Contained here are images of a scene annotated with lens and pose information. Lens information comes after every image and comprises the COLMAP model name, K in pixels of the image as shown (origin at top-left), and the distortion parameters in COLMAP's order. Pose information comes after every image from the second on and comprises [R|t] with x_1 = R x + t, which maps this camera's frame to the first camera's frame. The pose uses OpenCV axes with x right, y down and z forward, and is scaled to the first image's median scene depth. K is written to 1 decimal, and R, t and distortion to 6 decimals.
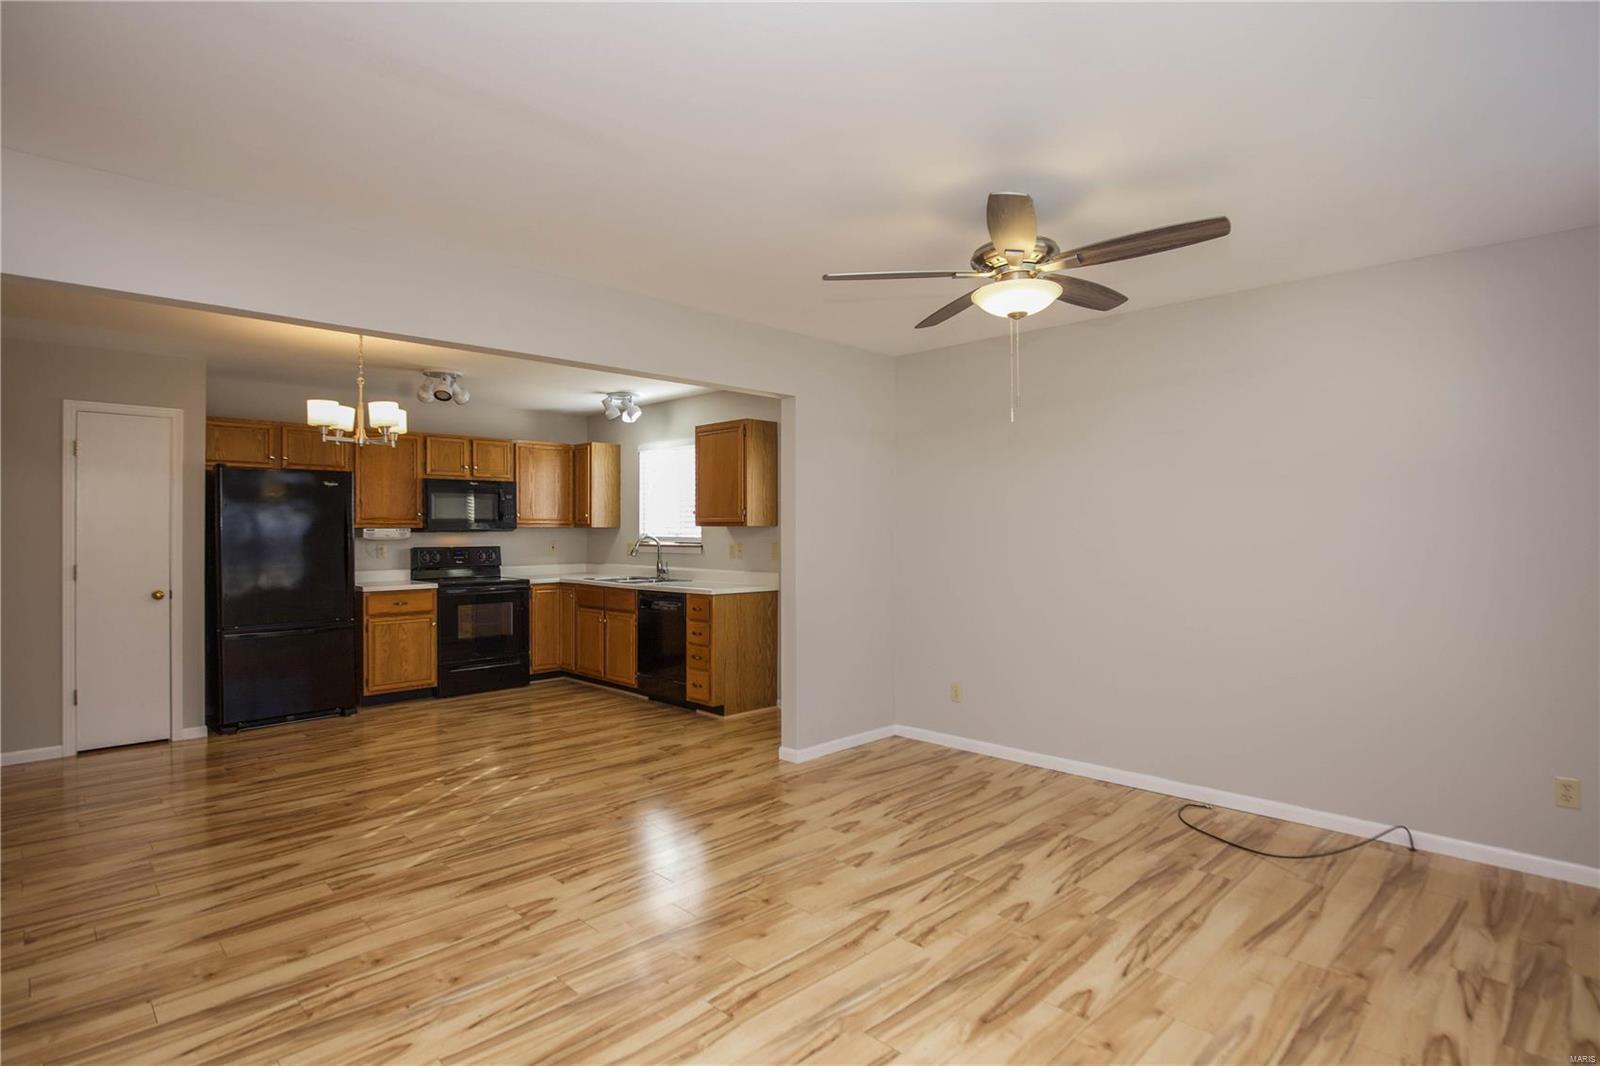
lens RADIAL K [[805.5, 0, 800.0], [0, 805.5, 533.0], [0, 0, 1]] dist [-0.023538, -0.000320]
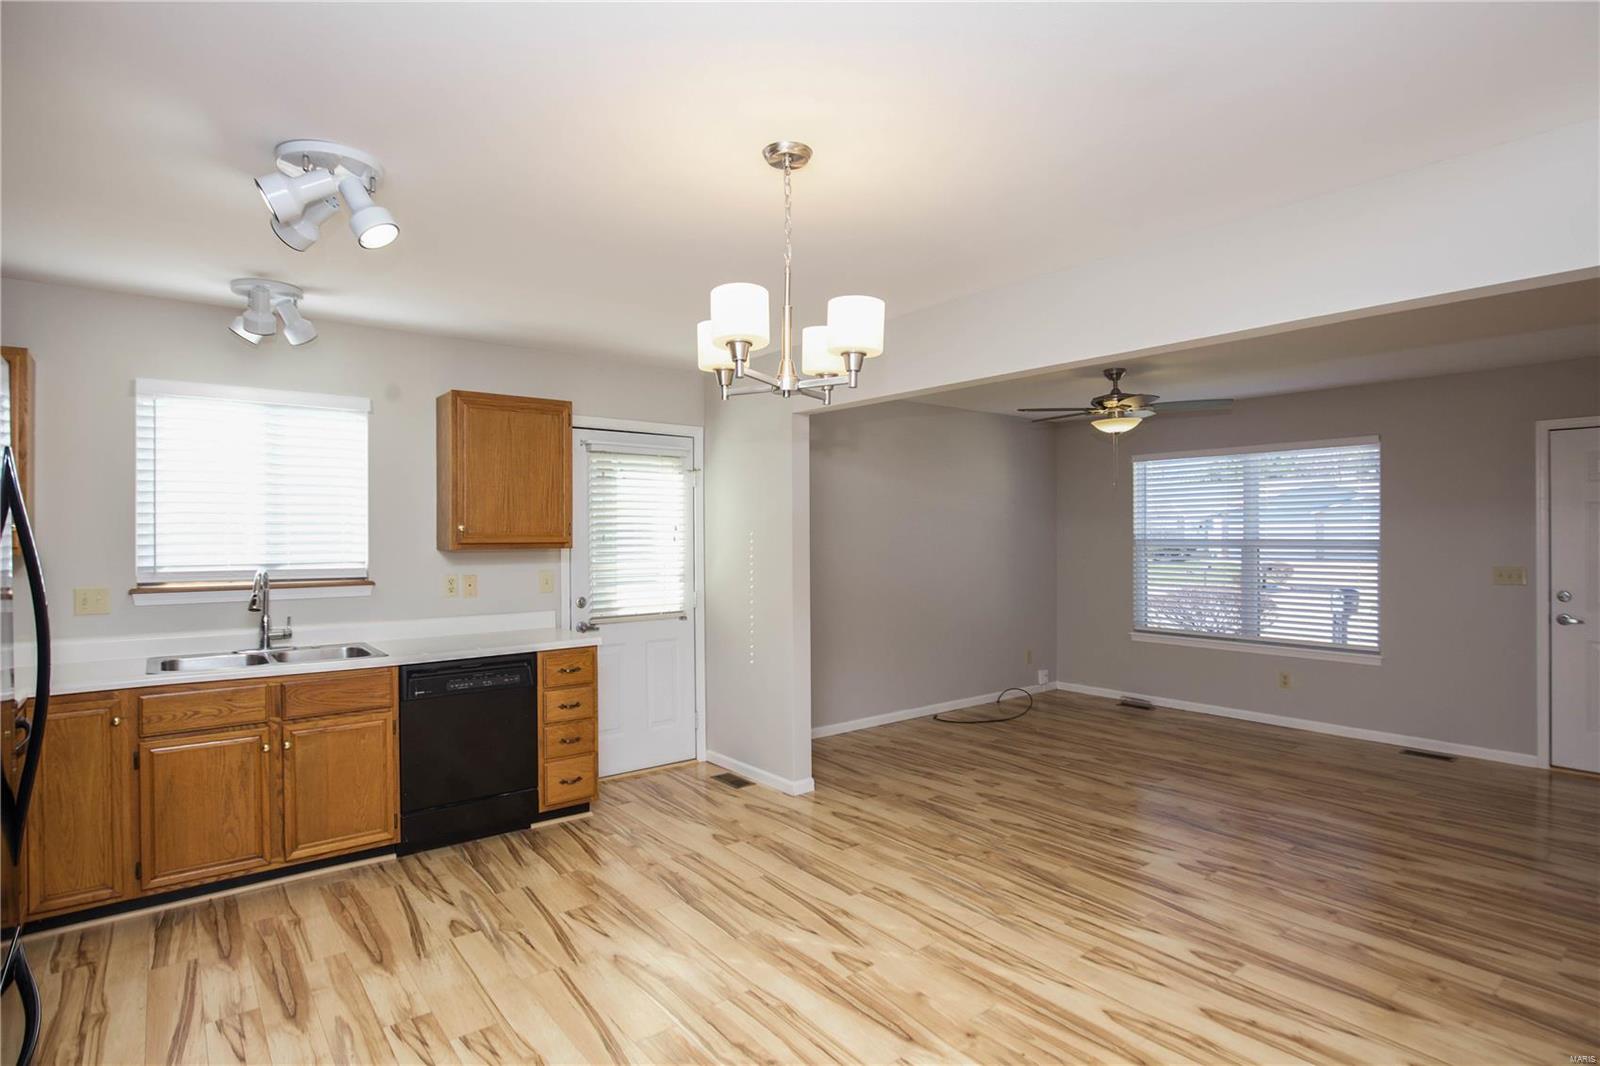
lens RADIAL K [[827.2, 0, 806.6], [0, 827.2, 529.2], [0, 0, 1]] dist [-0.025856, 0.001981]
pose [[0.108381, 0.007663, 0.994080, -1.025690], [0.005484, 0.999950, -0.008306, -0.024514], [-0.994094, 0.006352, 0.108334, 0.912209]]
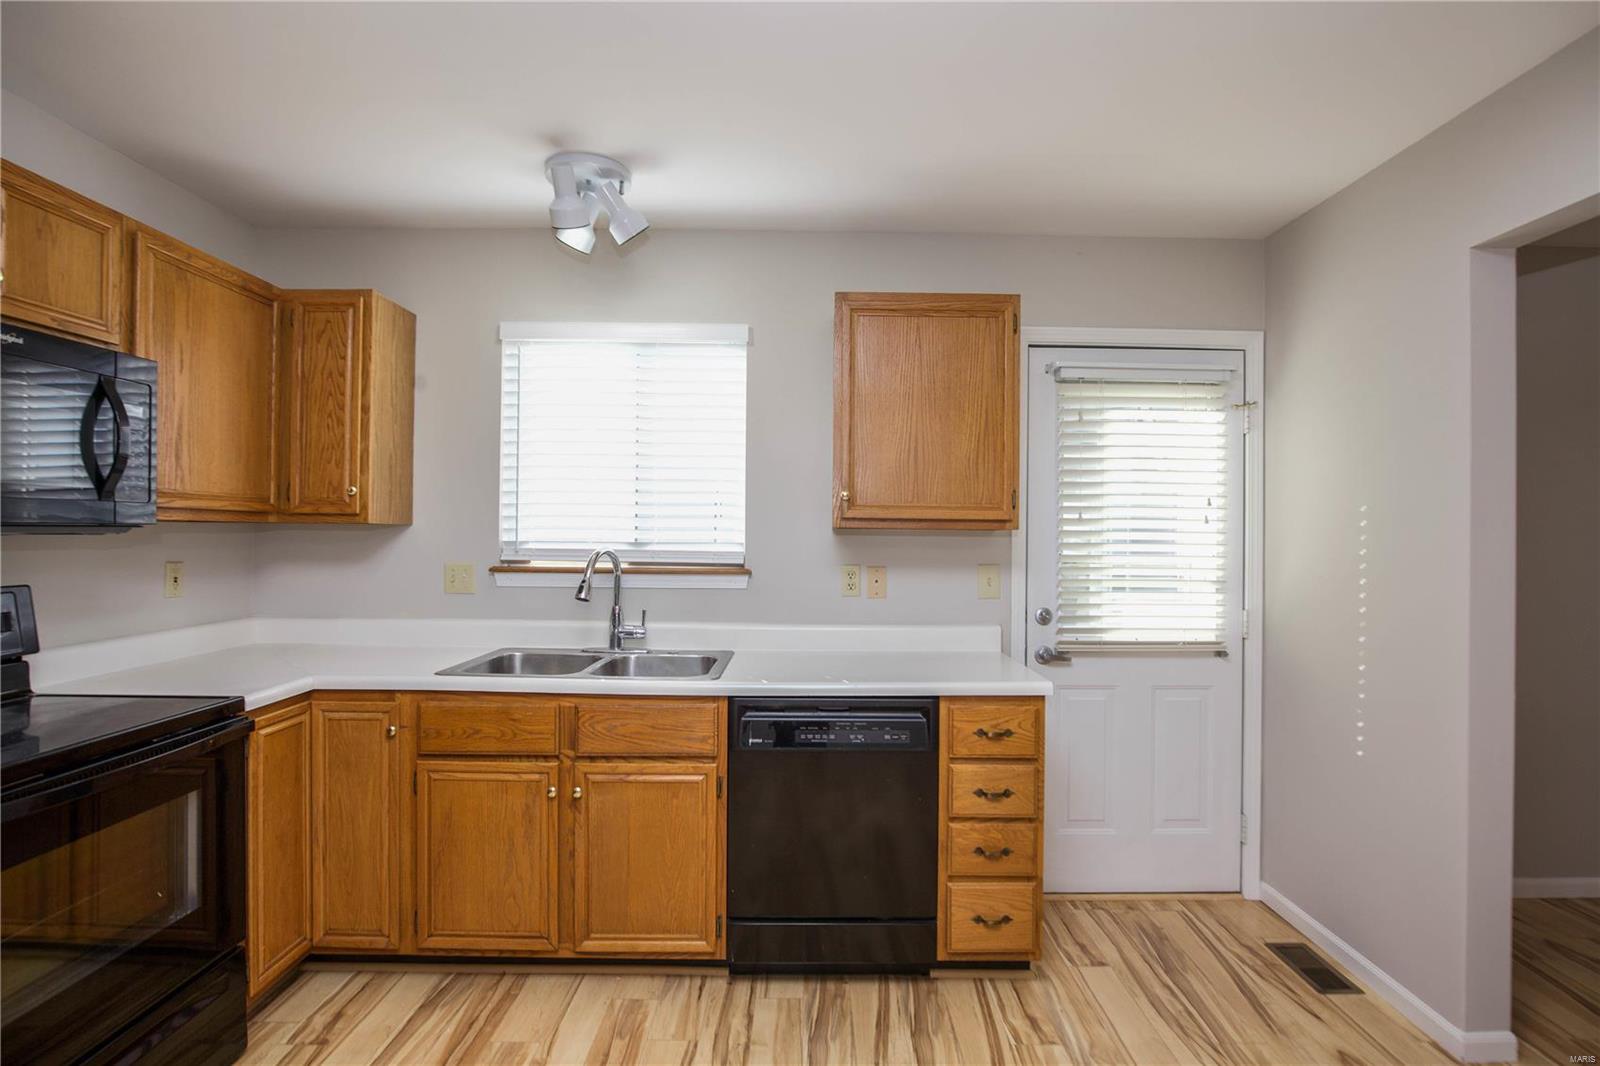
lens RADIAL K [[782.3, 0, 806.6], [0, 782.3, 534.2], [0, 0, 1]] dist [-0.026500, 0.001520]
pose [[0.702418, 0.010037, 0.711694, -0.603603], [-0.010598, 0.999937, -0.003642, -0.004787], [-0.711686, -0.004985, 0.702480, 1.000937]]
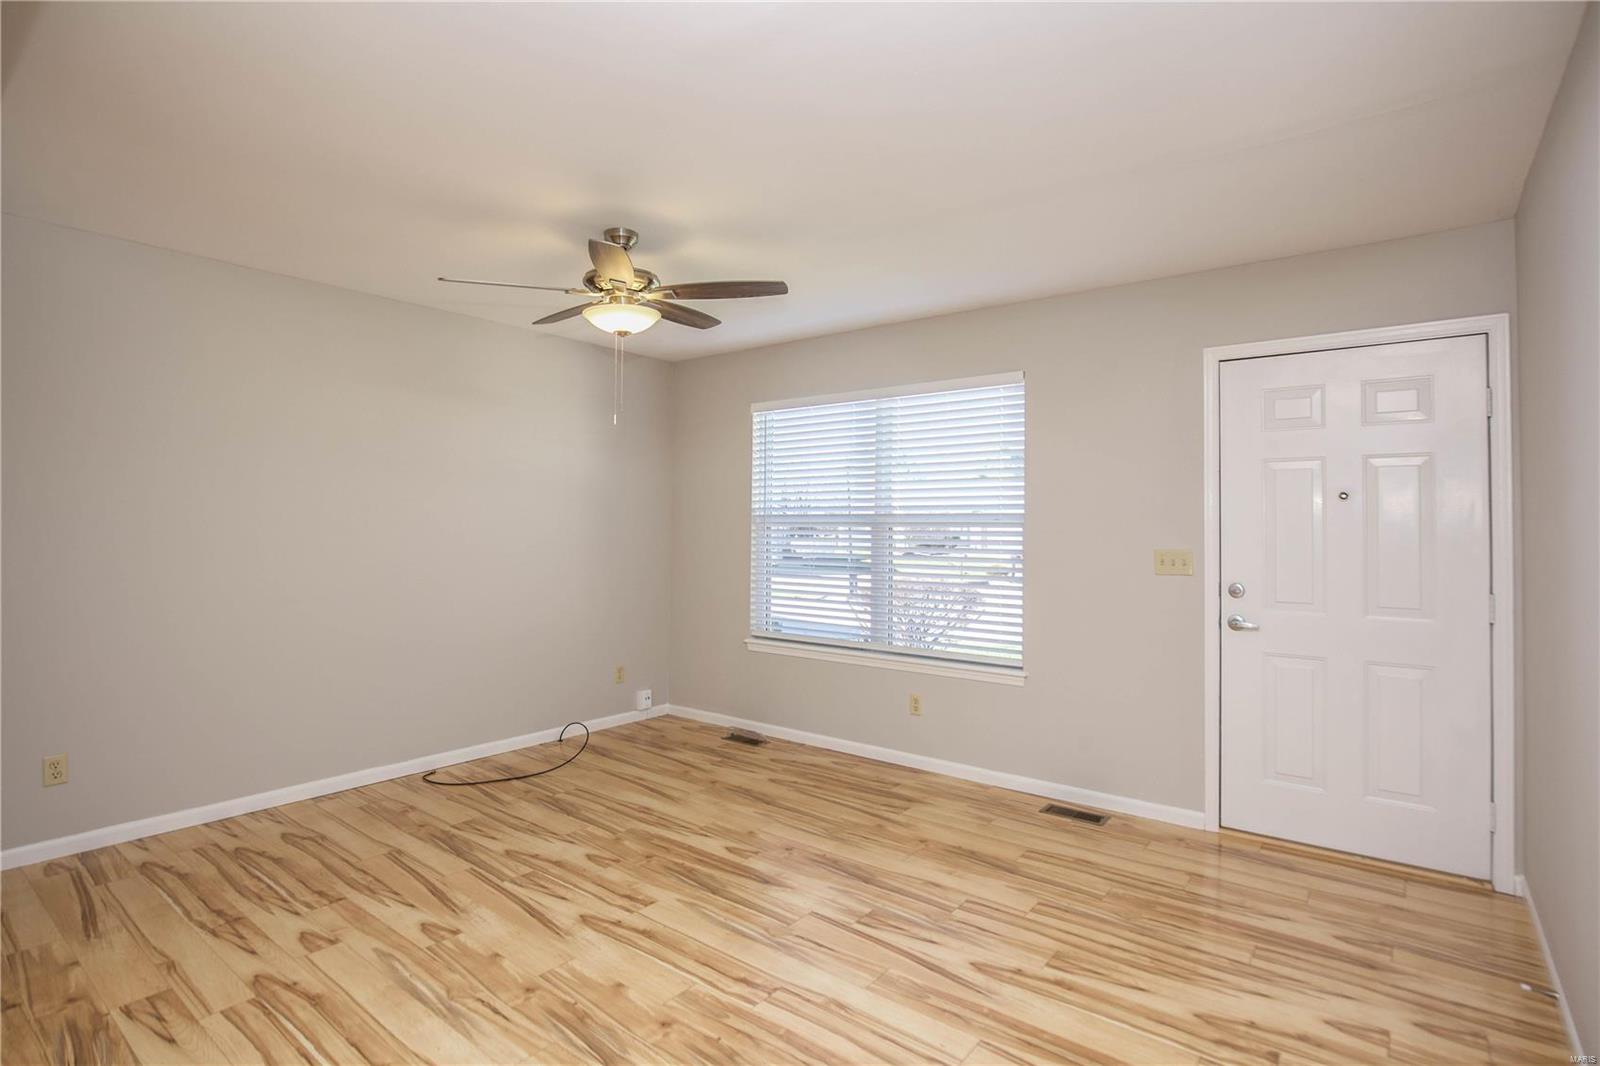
lens RADIAL K [[793.1, 0, 811.7], [0, 793.1, 508.1], [0, 0, 1]] dist [-0.024024, 0.001199]
pose [[-0.131799, 0.026217, 0.990930, -0.541721], [-0.005629, 0.999614, -0.027196, 0.004925], [-0.991260, -0.009162, -0.131601, 0.531553]]
